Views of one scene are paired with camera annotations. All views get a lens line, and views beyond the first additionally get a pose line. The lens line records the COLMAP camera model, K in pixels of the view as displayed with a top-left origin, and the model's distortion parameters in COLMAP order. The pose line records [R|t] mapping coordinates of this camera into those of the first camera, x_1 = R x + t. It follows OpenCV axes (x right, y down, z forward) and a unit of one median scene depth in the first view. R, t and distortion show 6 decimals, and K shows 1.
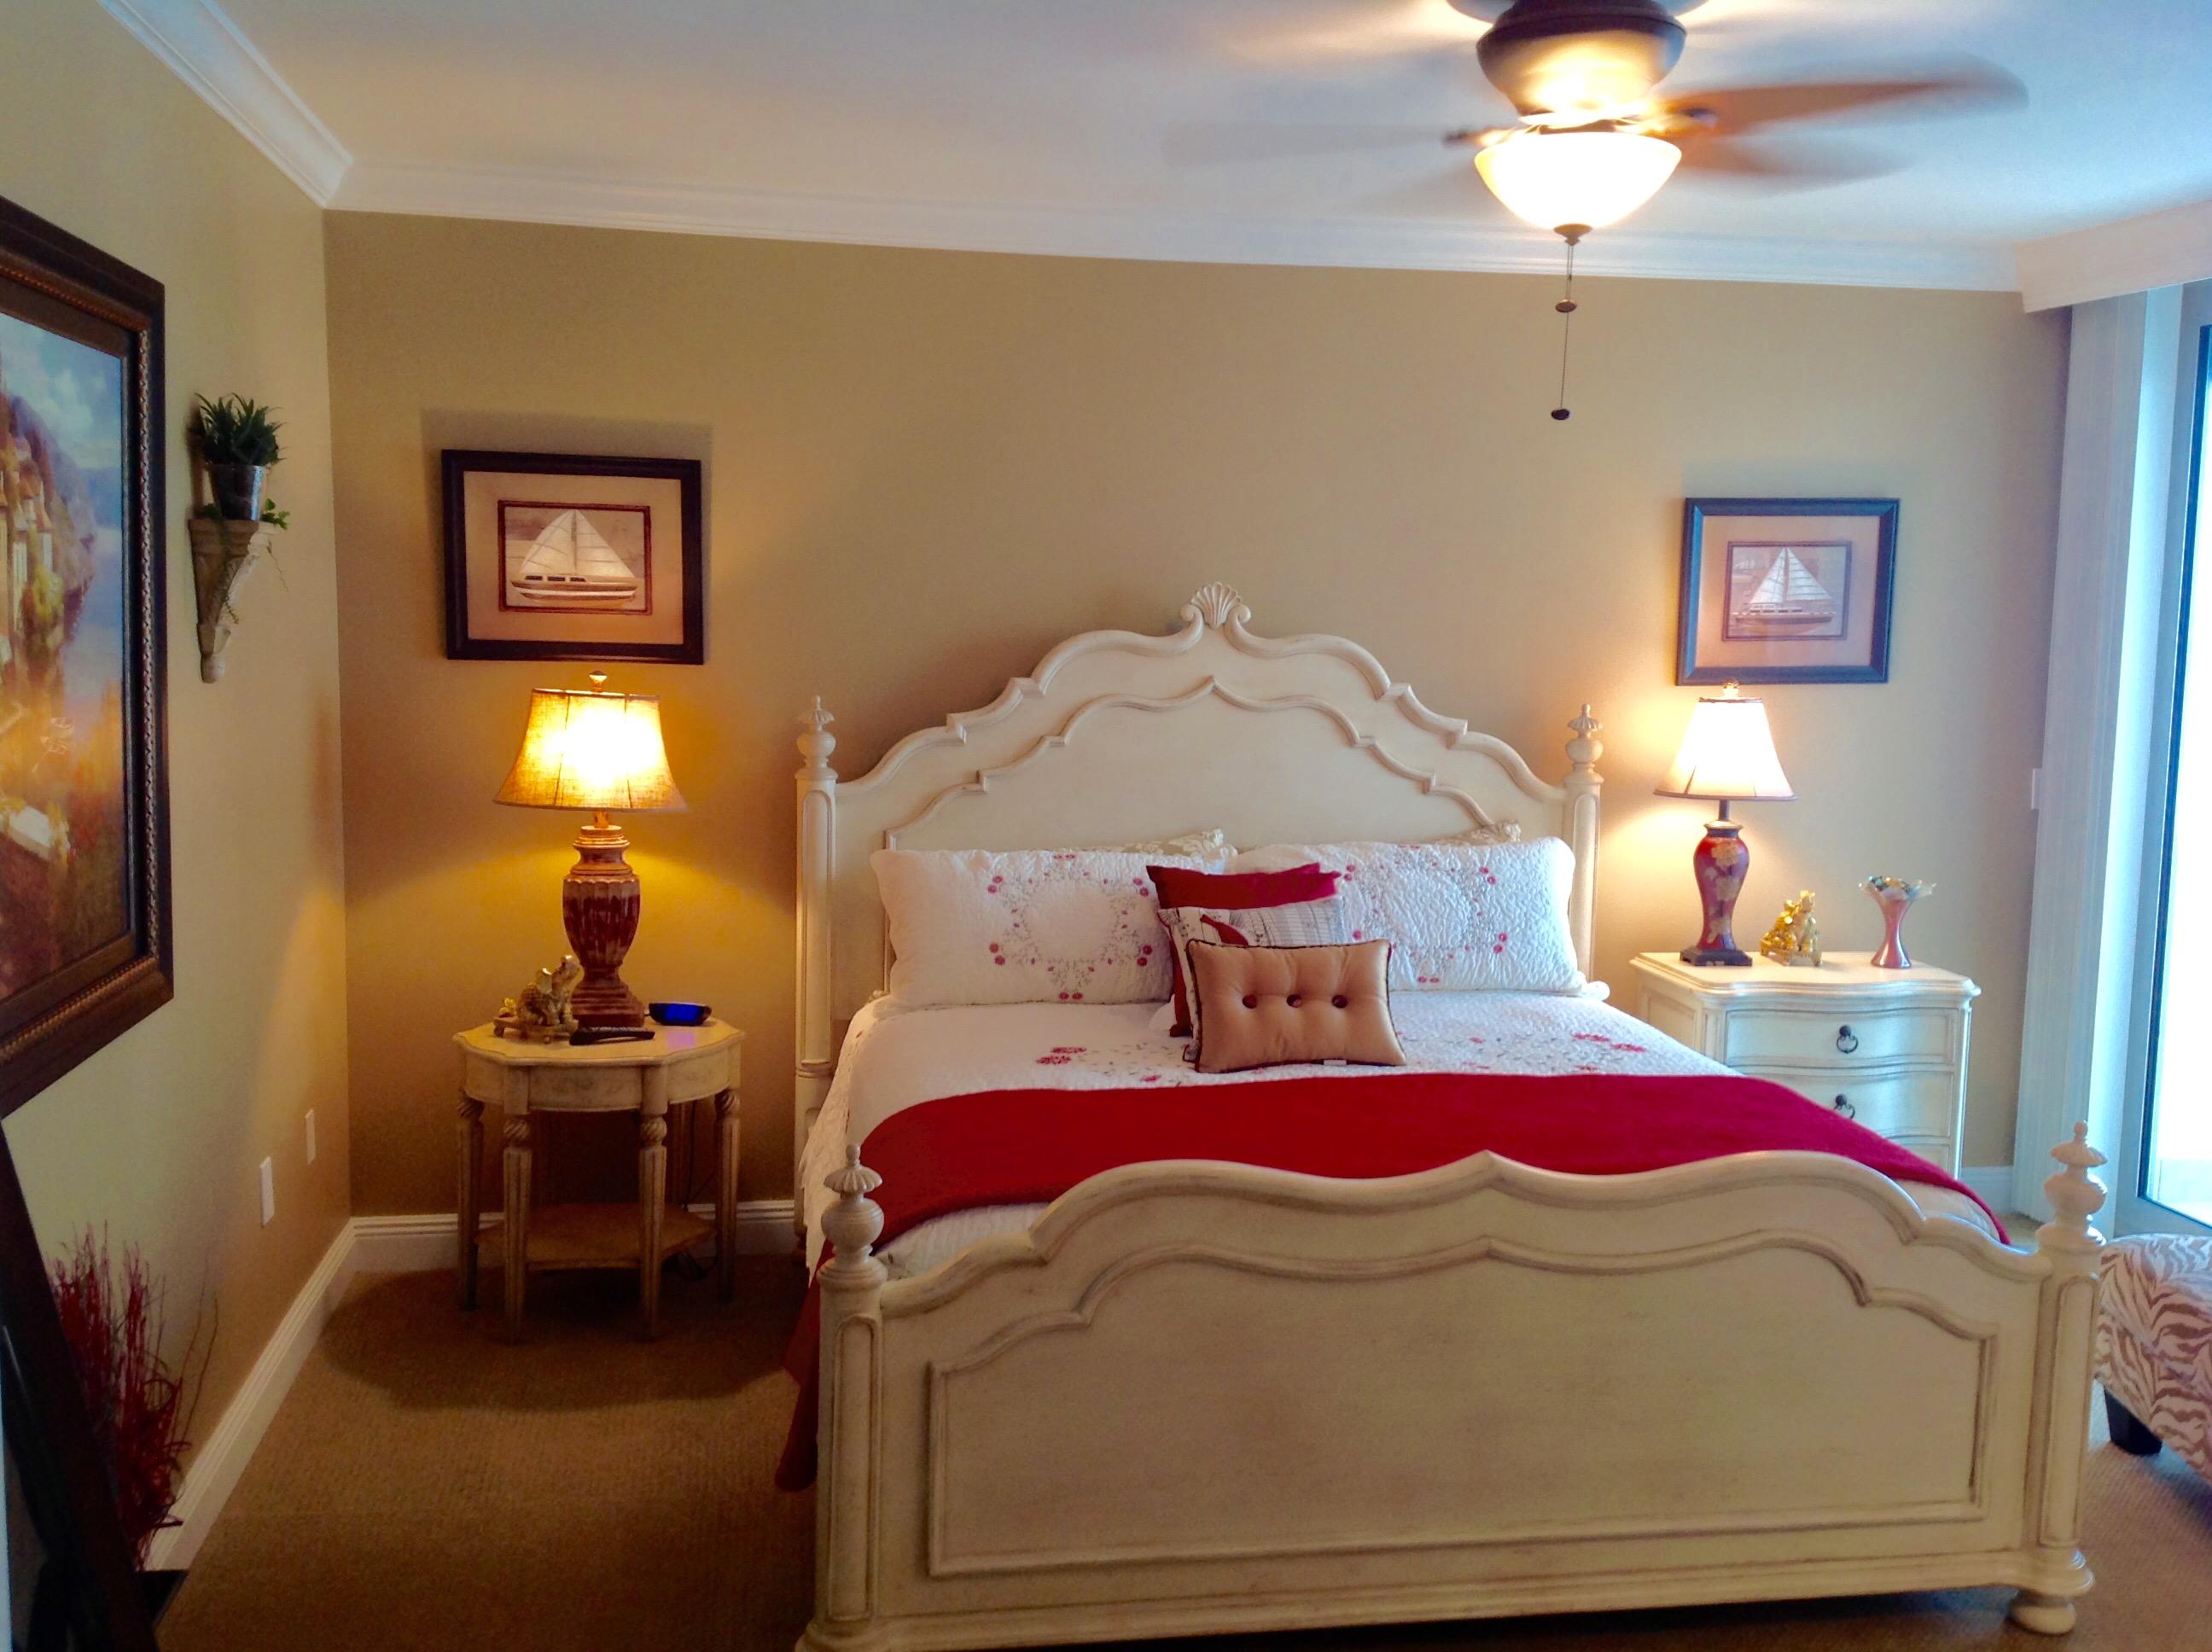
lens RADIAL K [[2074.5, 0, 1121.3], [0, 2074.5, 825.8], [0, 0, 1]] dist [0.220639, -0.538928]
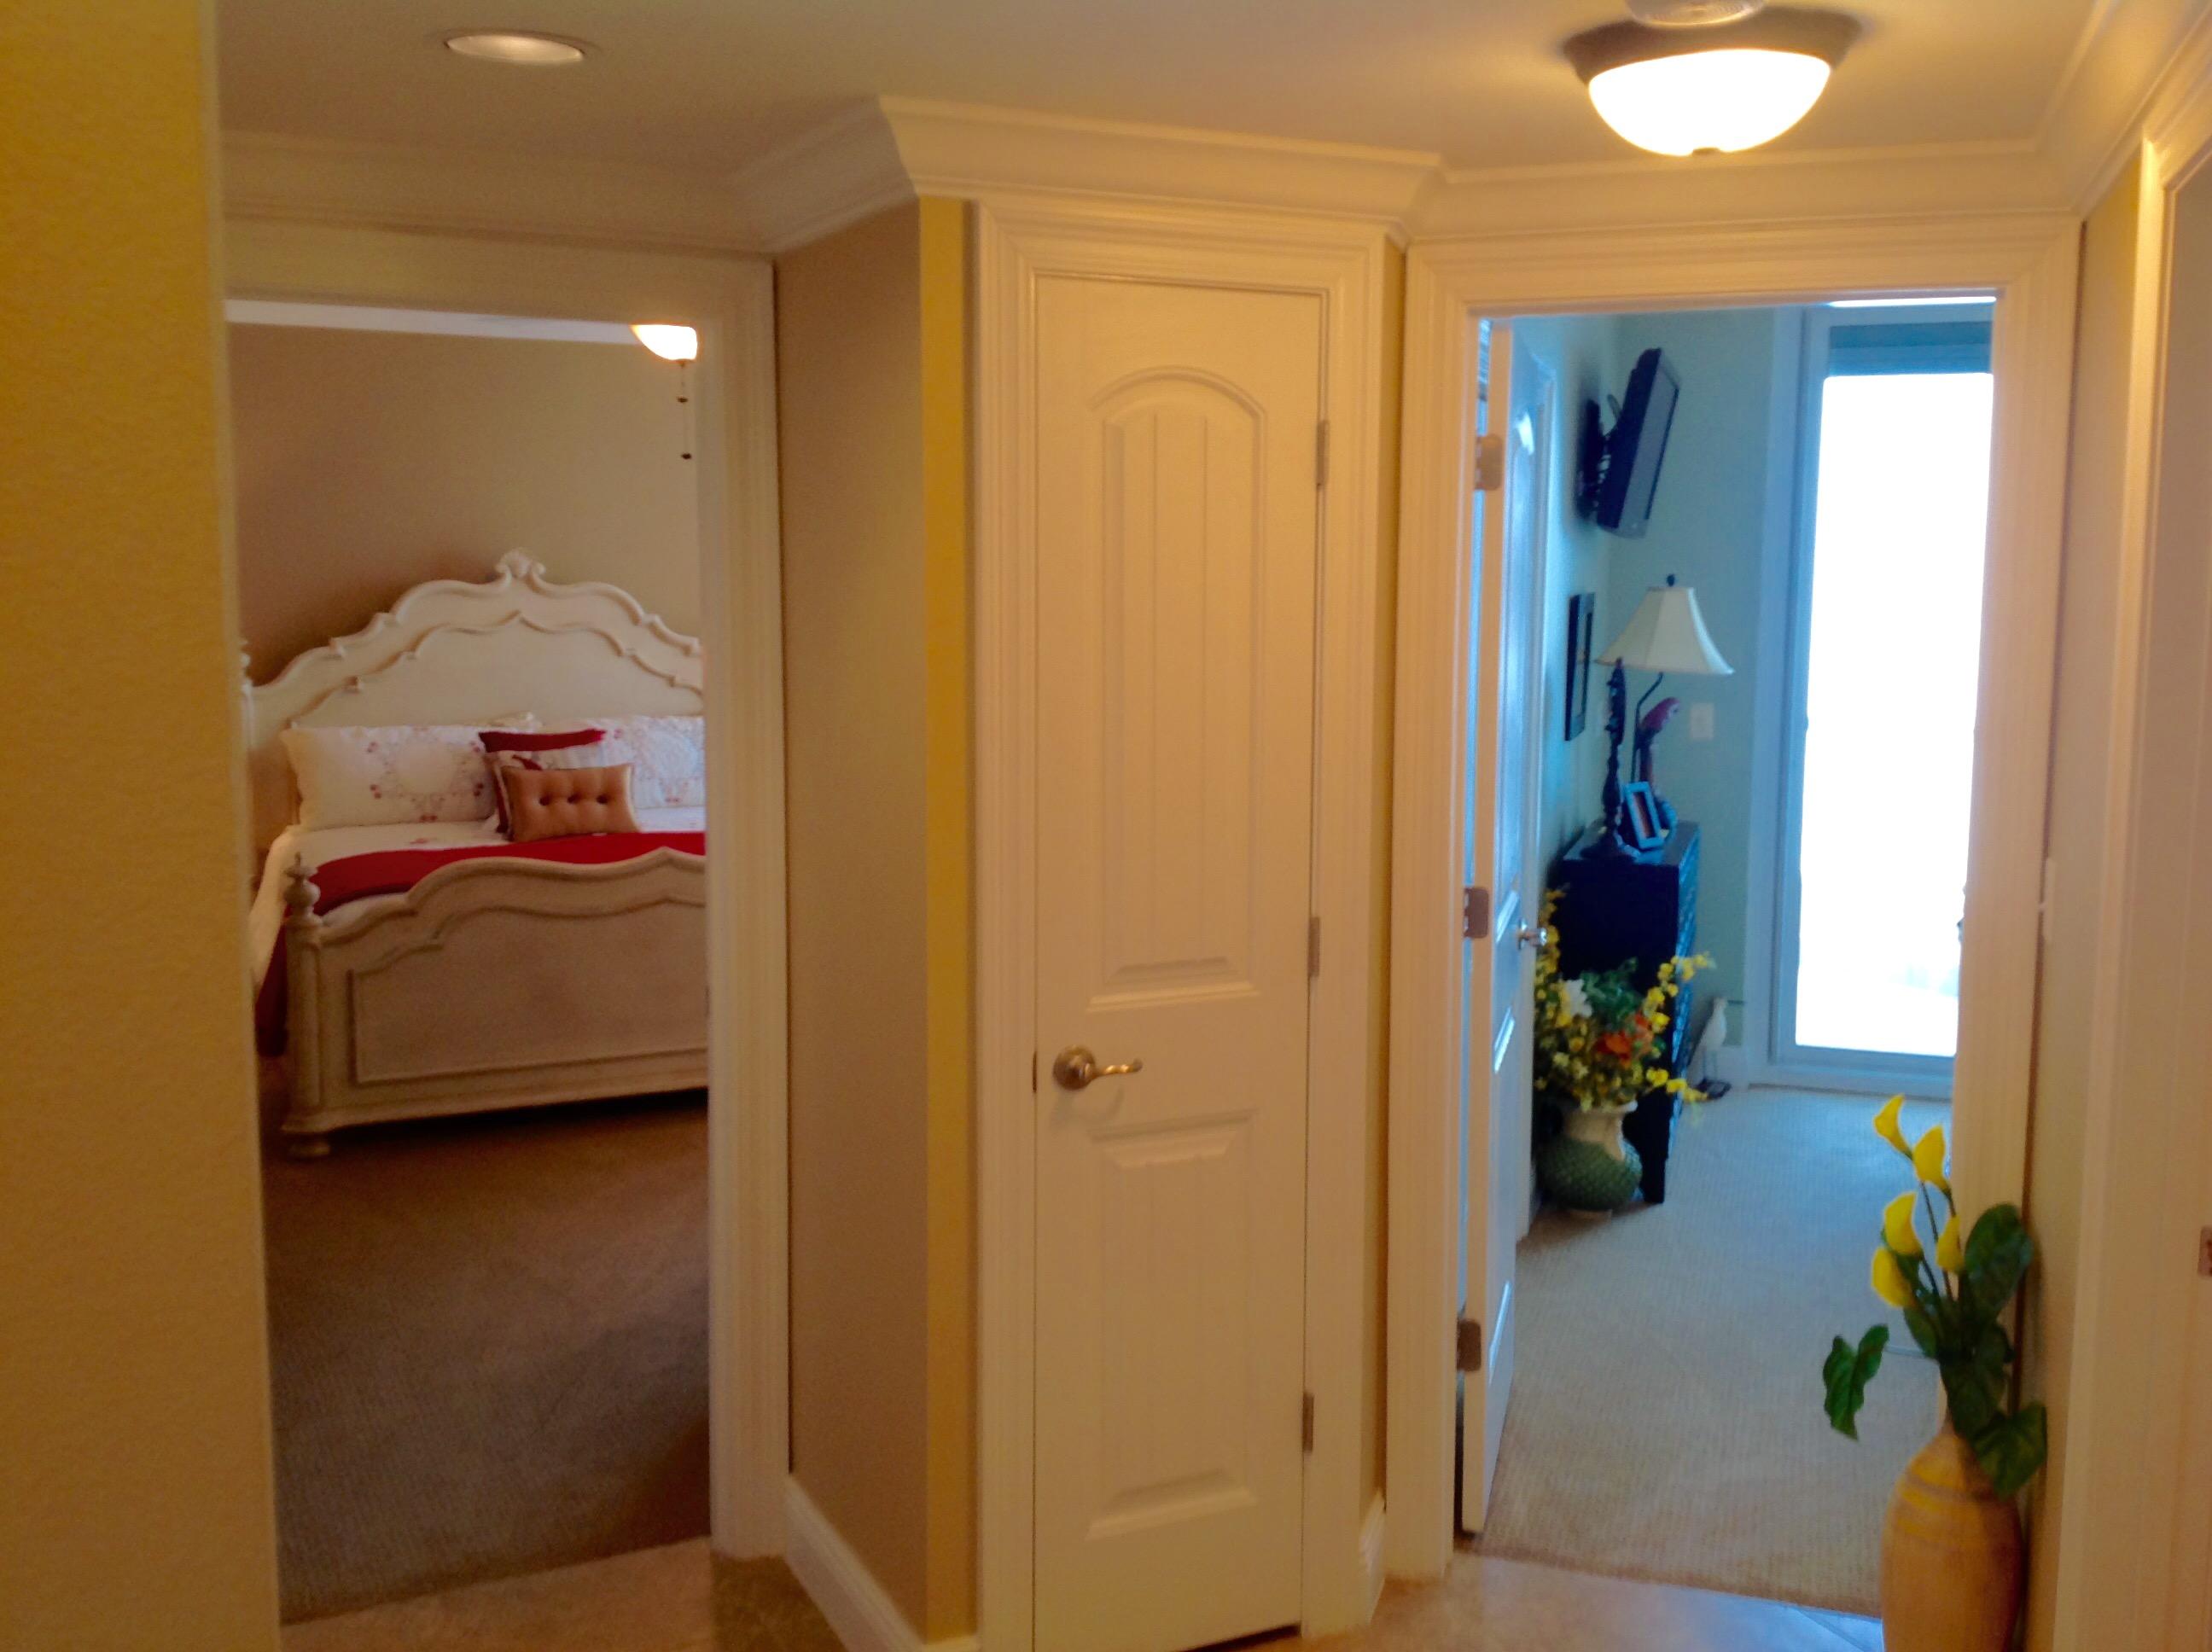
lens RADIAL K [[2074.5, 0, 1121.3], [0, 2074.5, 825.8], [0, 0, 1]] dist [0.220639, -0.538928]
pose [[0.958392, -0.048280, 0.281342, 0.026869], [0.044594, 0.998815, 0.019494, 0.080291], [-0.281950, -0.006137, 0.959409, -0.640746]]
